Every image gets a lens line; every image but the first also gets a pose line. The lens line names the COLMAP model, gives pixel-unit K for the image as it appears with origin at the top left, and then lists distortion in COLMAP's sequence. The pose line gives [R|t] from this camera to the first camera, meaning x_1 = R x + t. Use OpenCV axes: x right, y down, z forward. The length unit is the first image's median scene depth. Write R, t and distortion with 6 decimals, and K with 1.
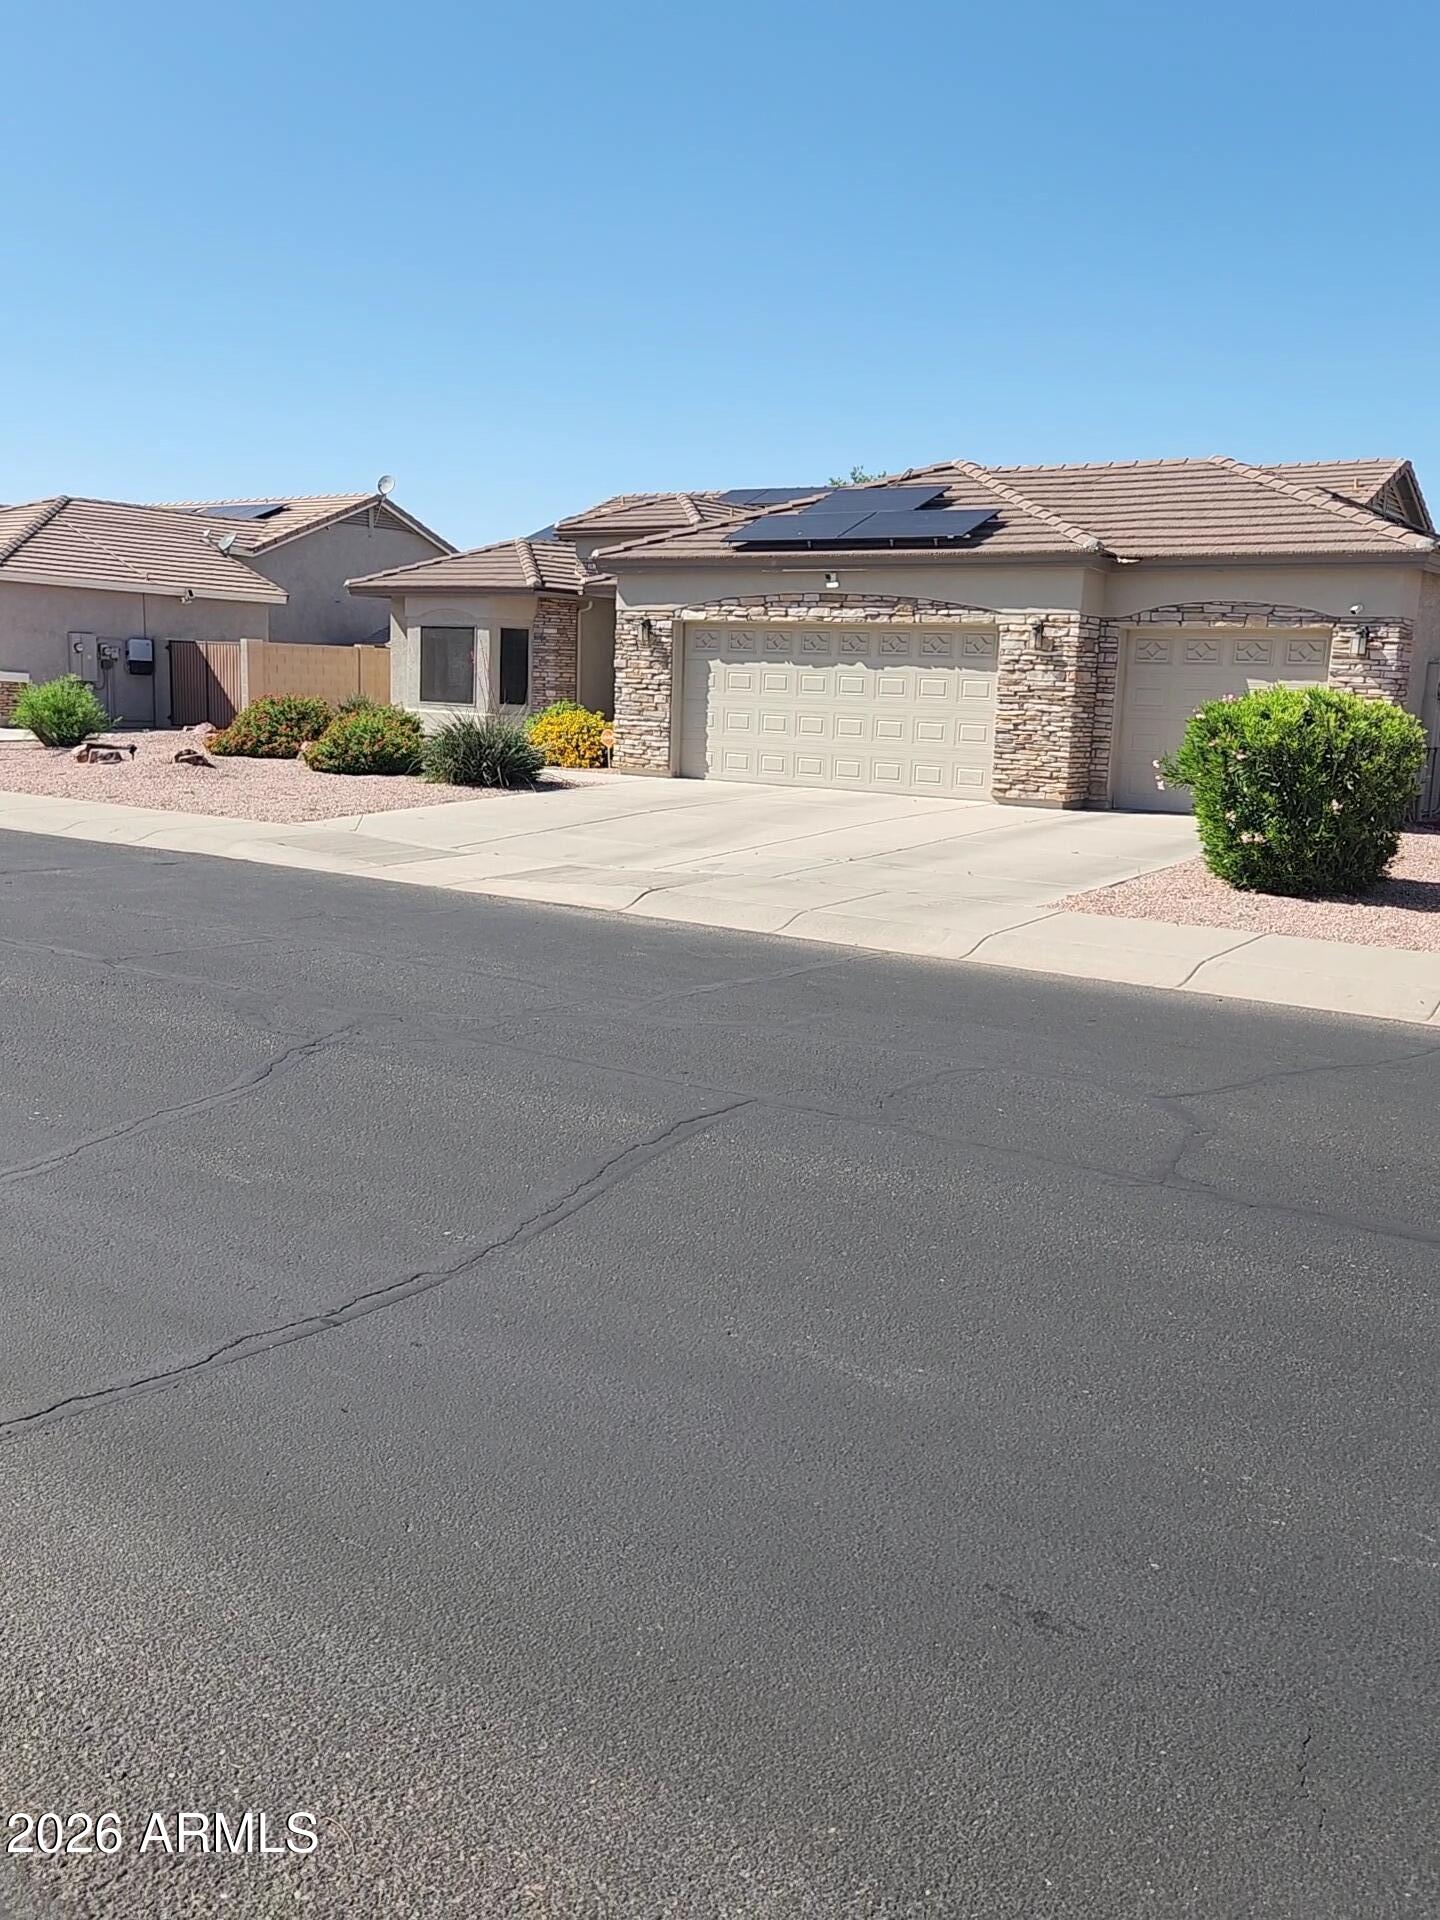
lens RADIAL K [[1628.6, 0, 716.3], [0, 1628.6, 958.2], [0, 0, 1]] dist [0.014667, 0.015148]
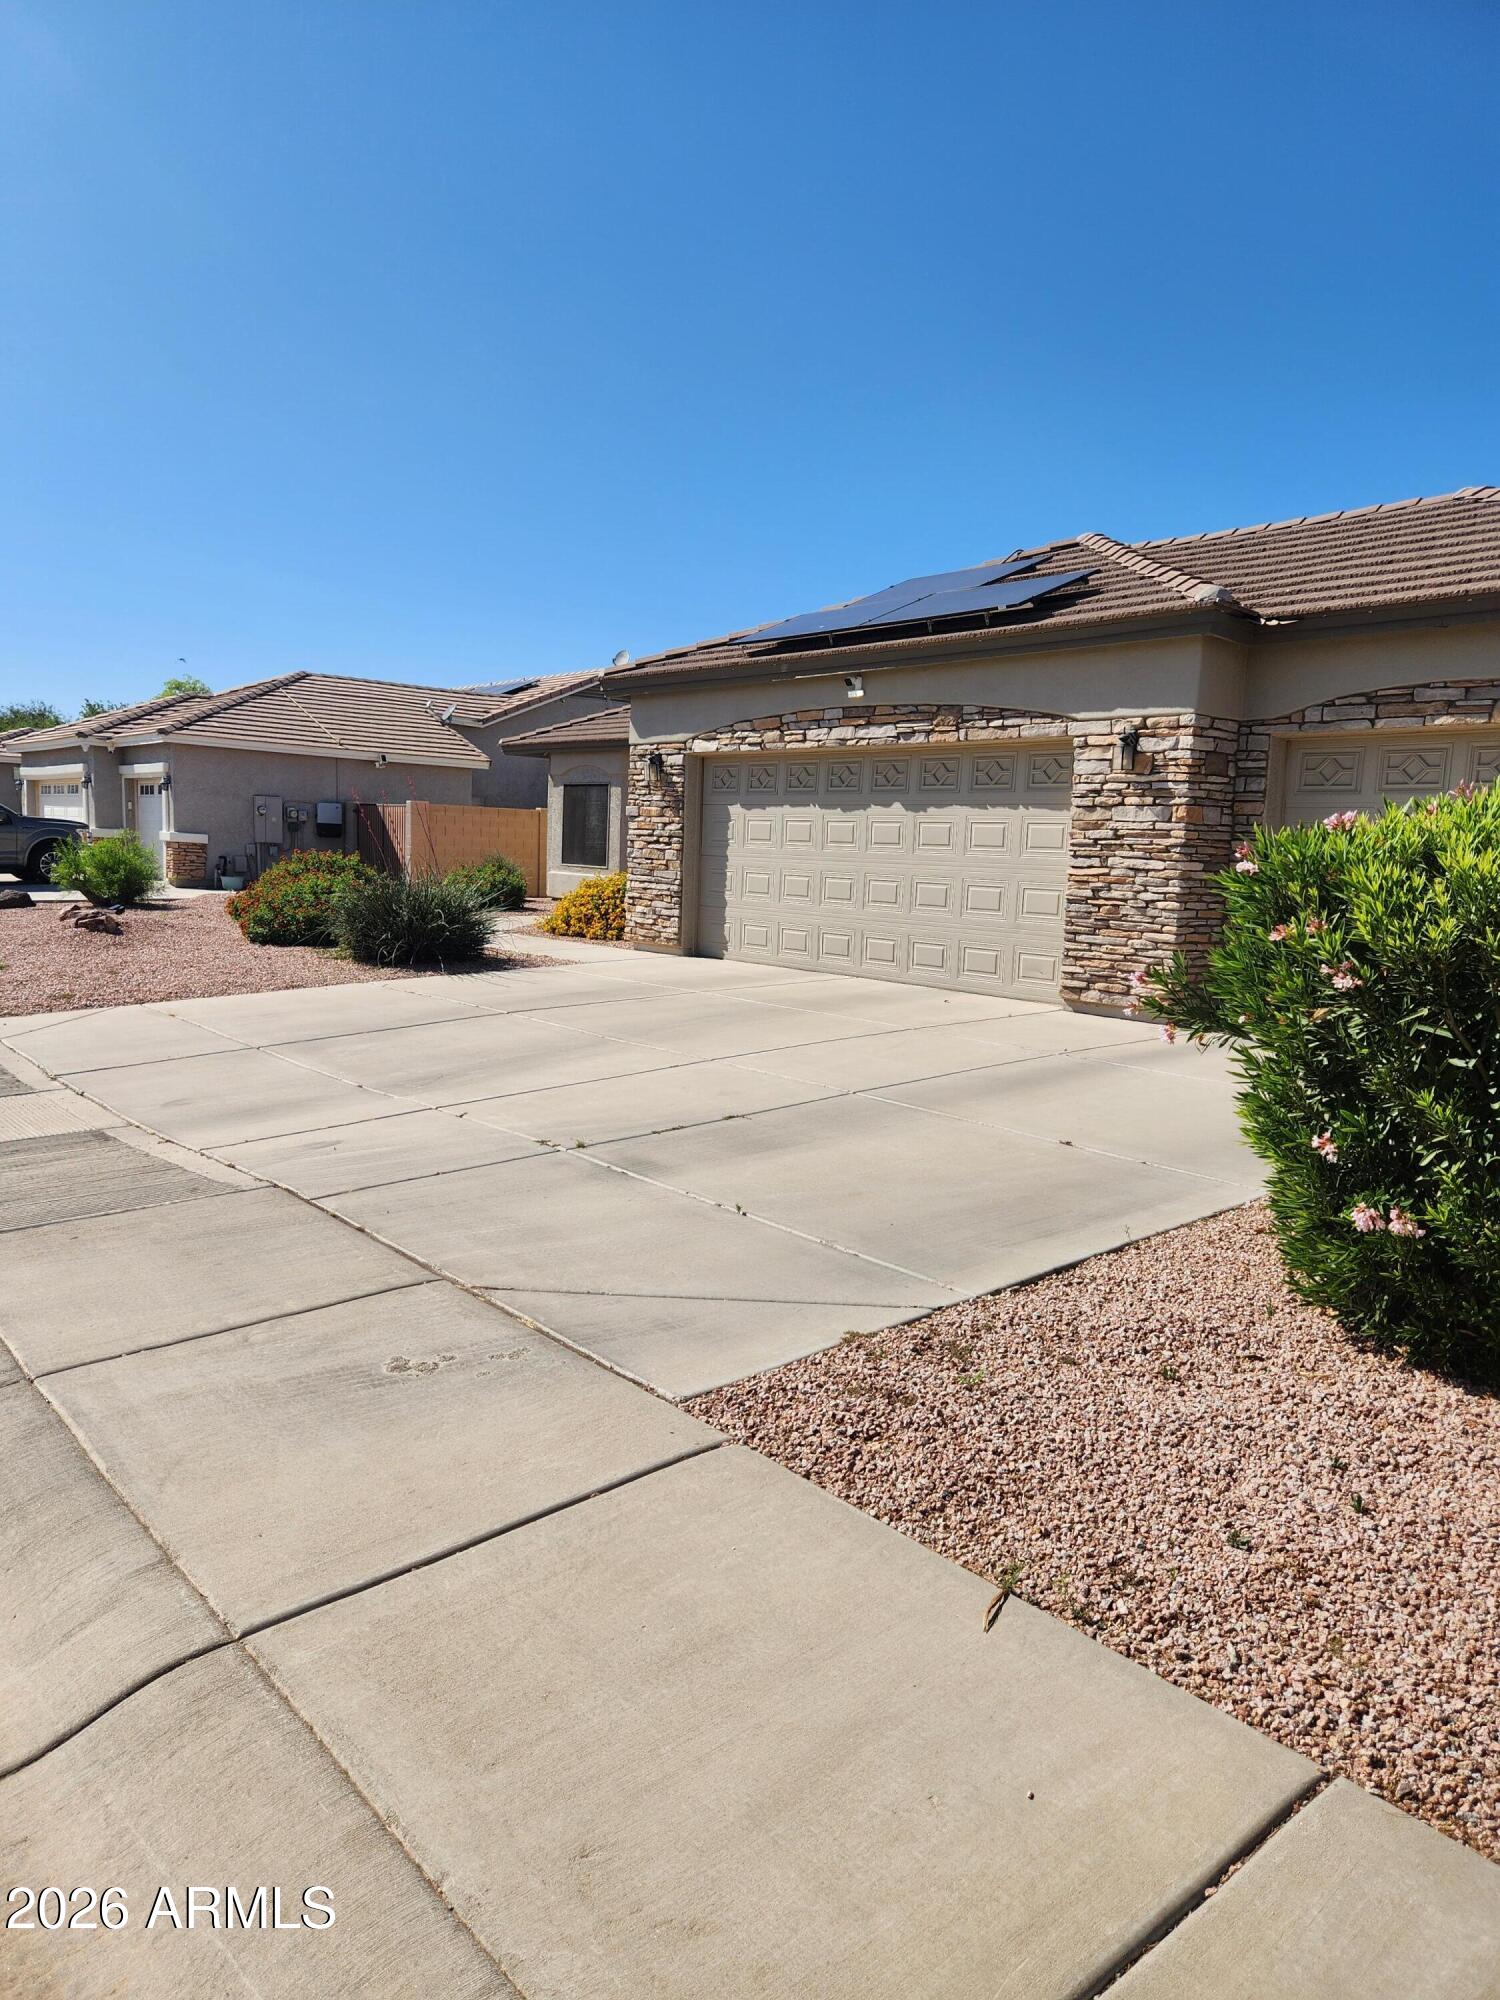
lens RADIAL K [[1333.5, 0, 729.1], [0, 1333.5, 999.0], [0, 0, 1]] dist [0.075384, -0.061742]
pose [[0.969572, 0.027562, -0.243250, 0.161333], [-0.042469, 0.997513, -0.056255, -0.059863], [0.241094, 0.064874, 0.968331, 0.422792]]
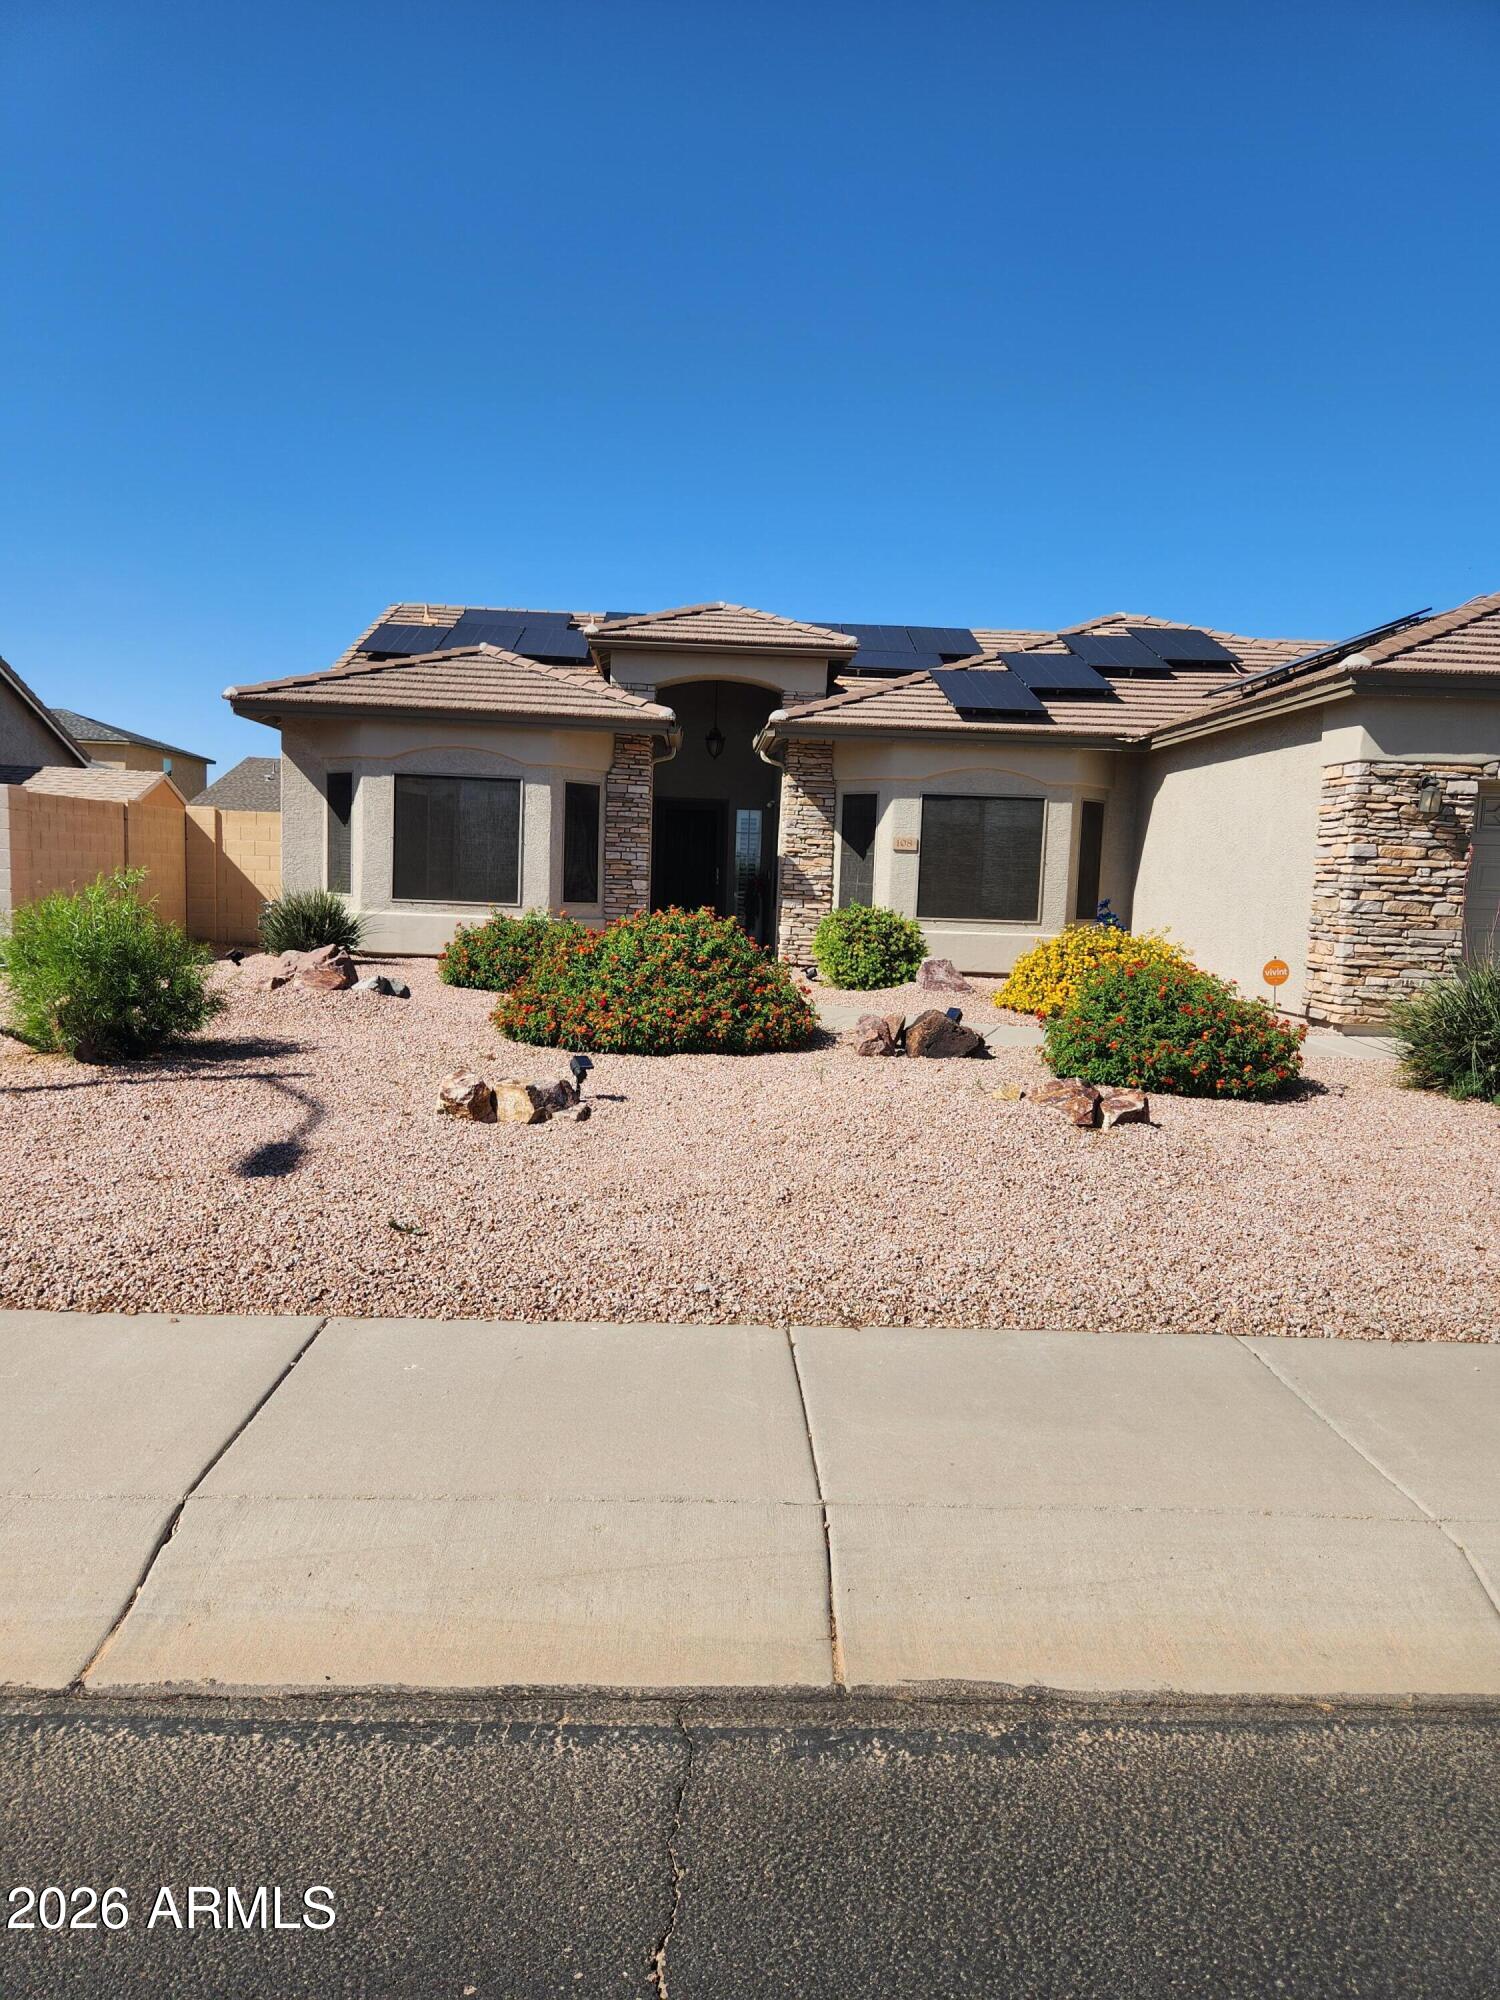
lens RADIAL K [[1333.5, 0, 756.4], [0, 1333.5, 1010.2], [0, 0, 1]] dist [0.075384, -0.061742]
pose [[0.787293, -0.068993, 0.612706, -0.585523], [0.095789, 0.995341, -0.011005, -0.151800], [-0.609092, 0.067355, 0.790234, 0.820669]]
